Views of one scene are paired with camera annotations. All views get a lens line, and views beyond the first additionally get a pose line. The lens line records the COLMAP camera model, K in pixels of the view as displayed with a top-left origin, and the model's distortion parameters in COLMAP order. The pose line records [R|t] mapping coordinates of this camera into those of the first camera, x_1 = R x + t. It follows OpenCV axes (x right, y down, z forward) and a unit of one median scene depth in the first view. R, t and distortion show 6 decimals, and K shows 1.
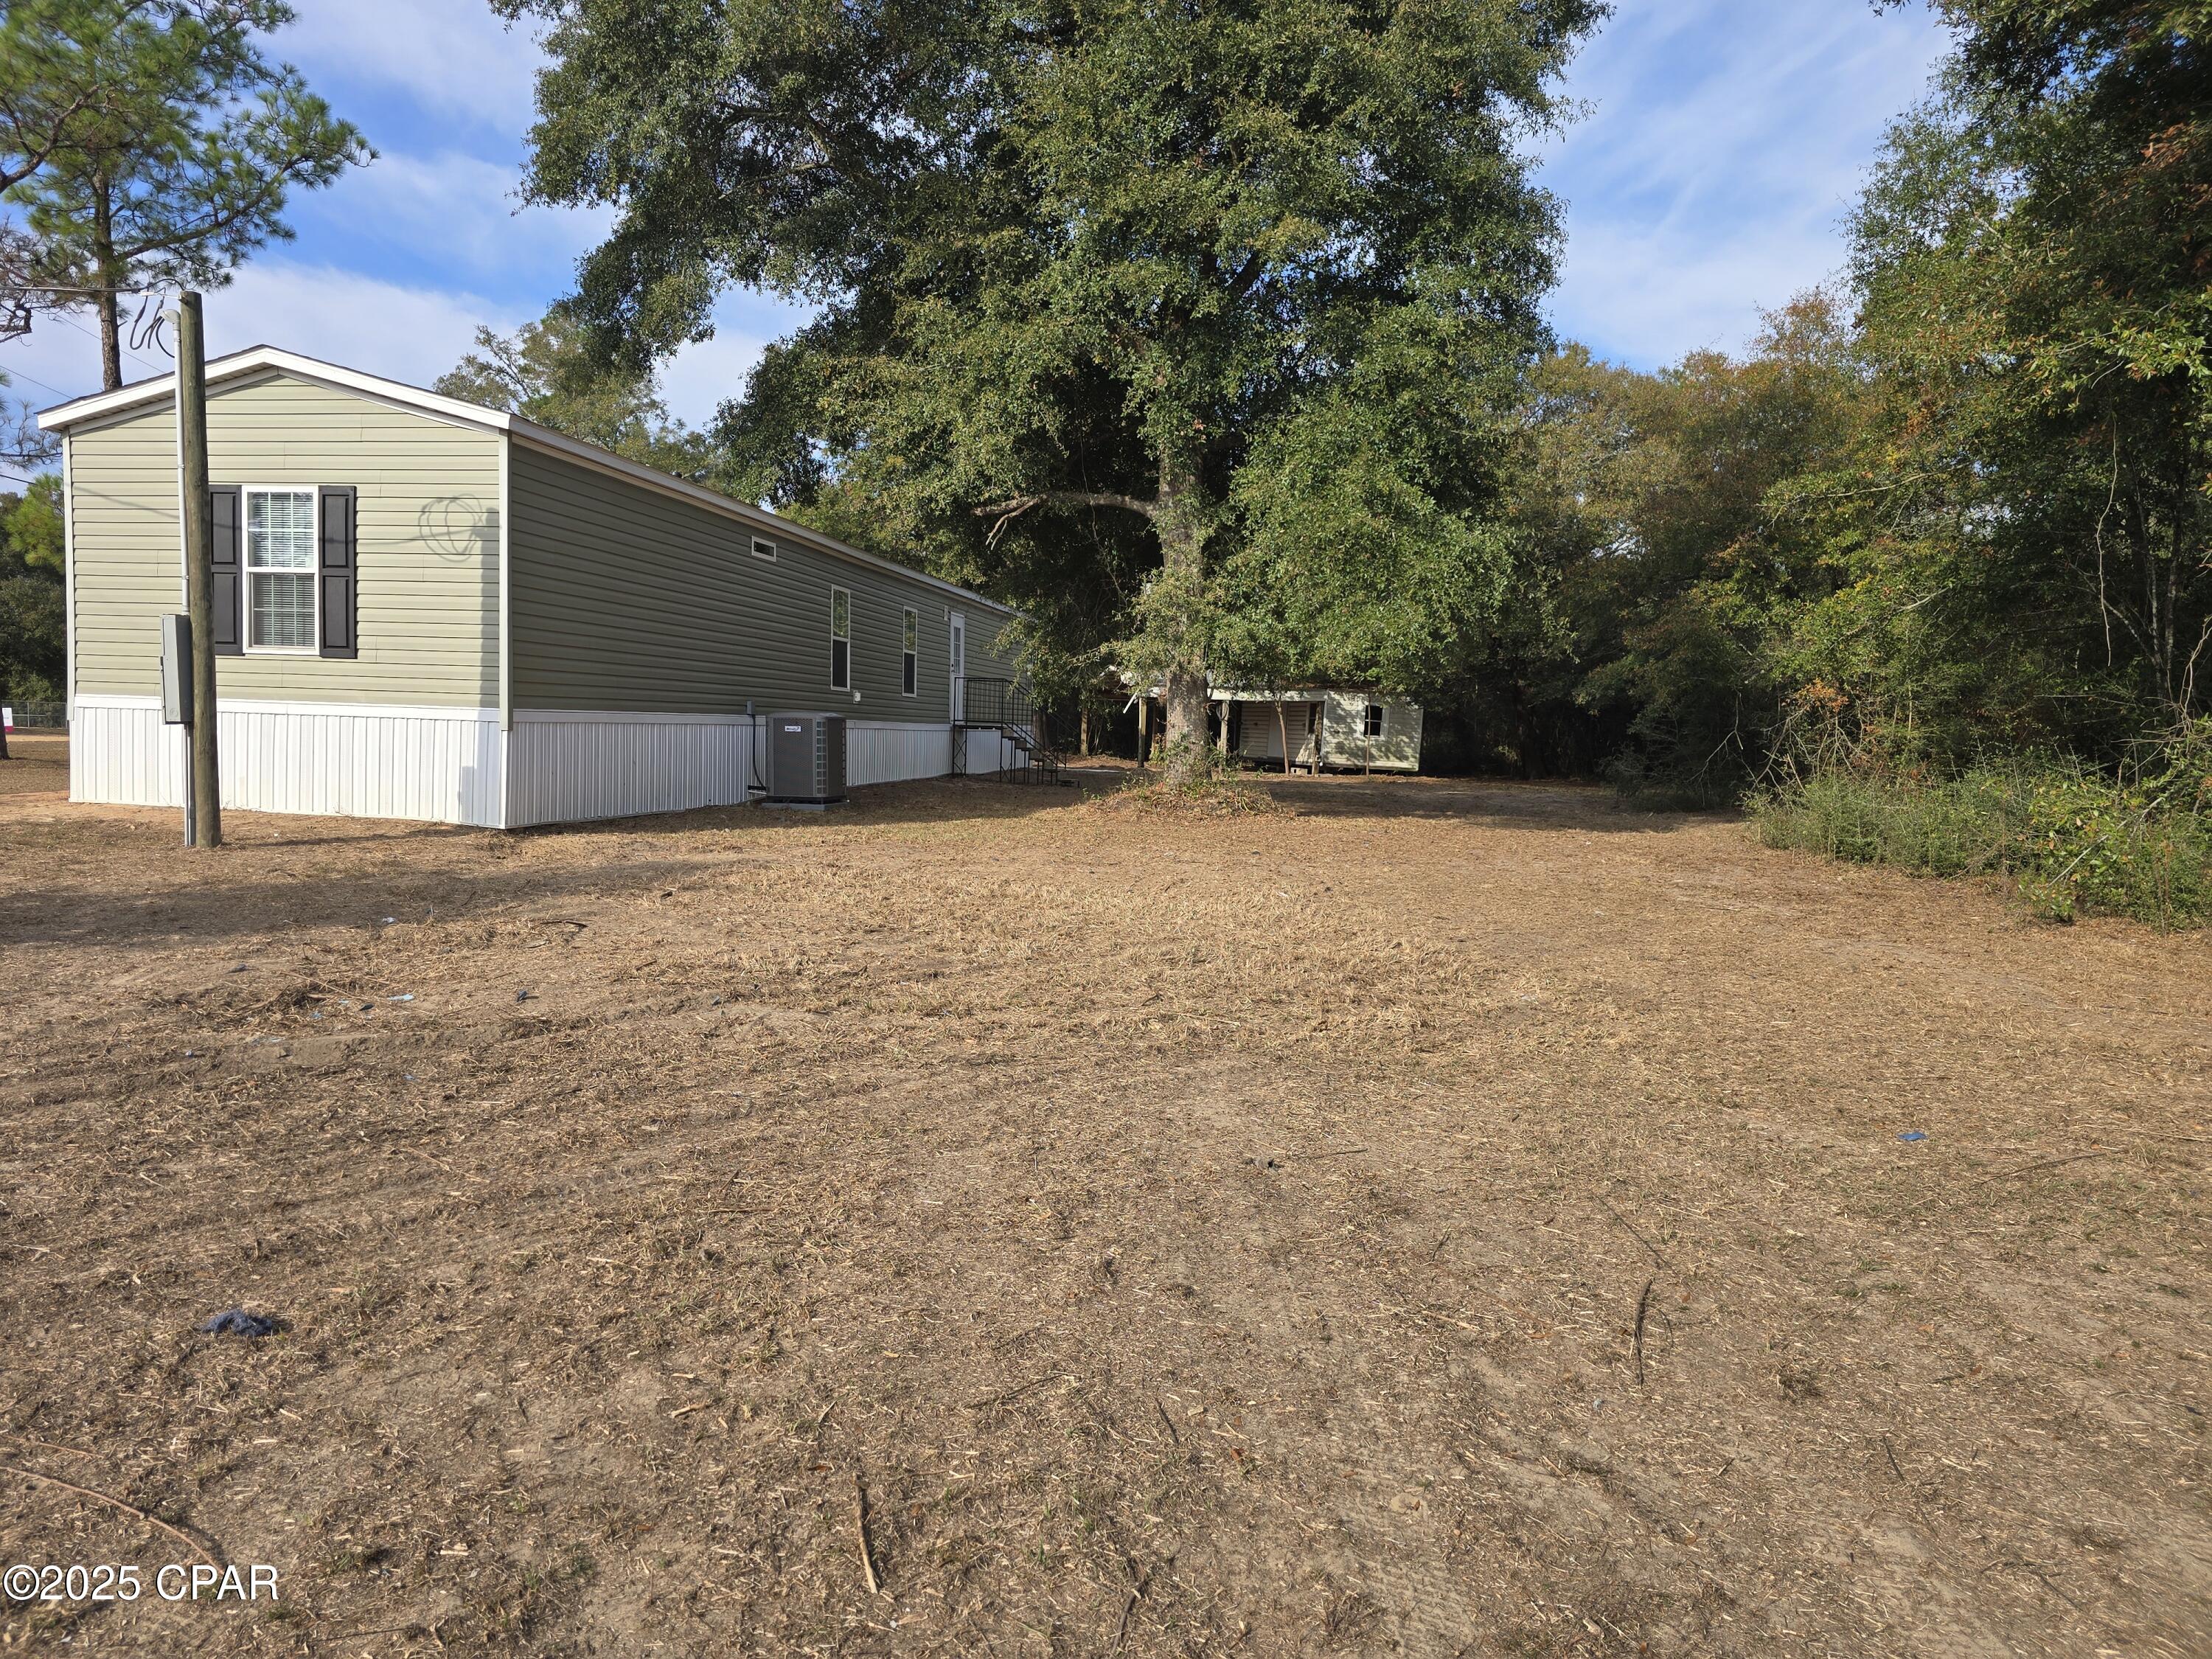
lens RADIAL K [[1482.1, 0, 1106.0], [0, 1482.1, 829.5], [0, 0, 1]] dist [0.078399, -0.089288]
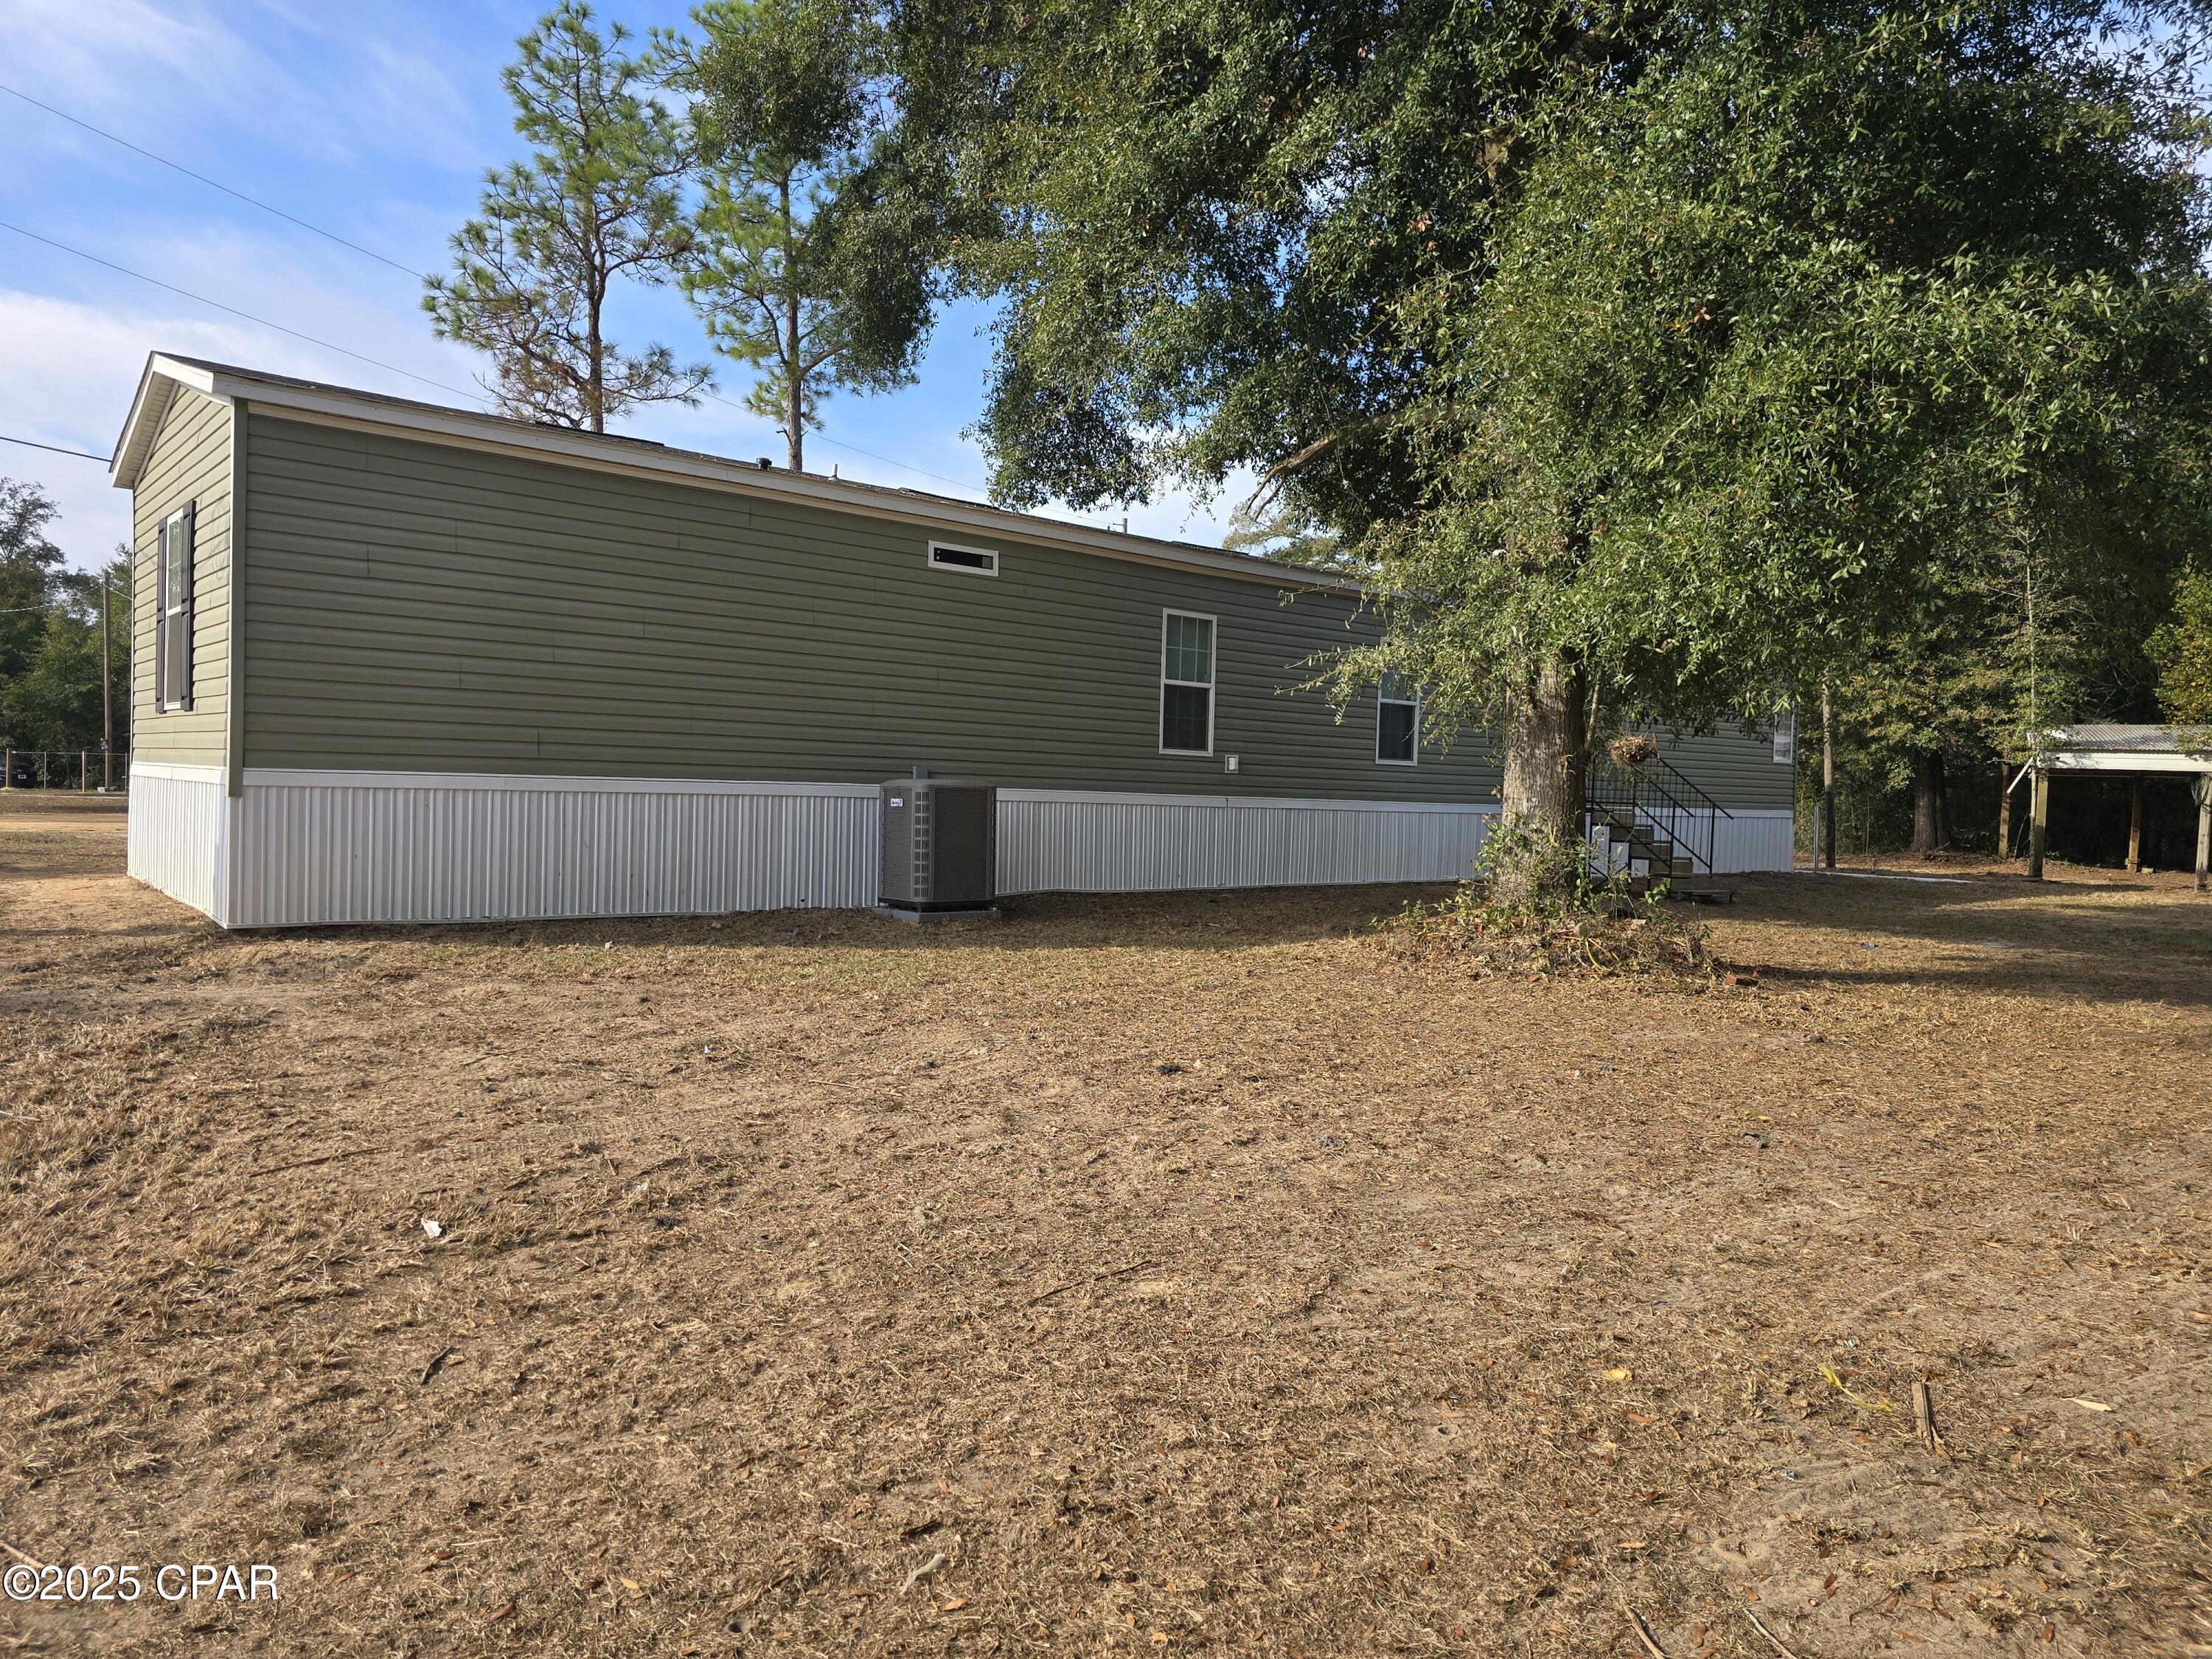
lens RADIAL K [[1482.1, 0, 1106.0], [0, 1482.1, 829.5], [0, 0, 1]] dist [0.078399, -0.089288]
pose [[0.779434, 0.011006, -0.626387, 0.291498], [-0.049591, 0.997792, -0.044175, -0.028288], [0.624518, 0.065495, 0.778259, 0.503754]]
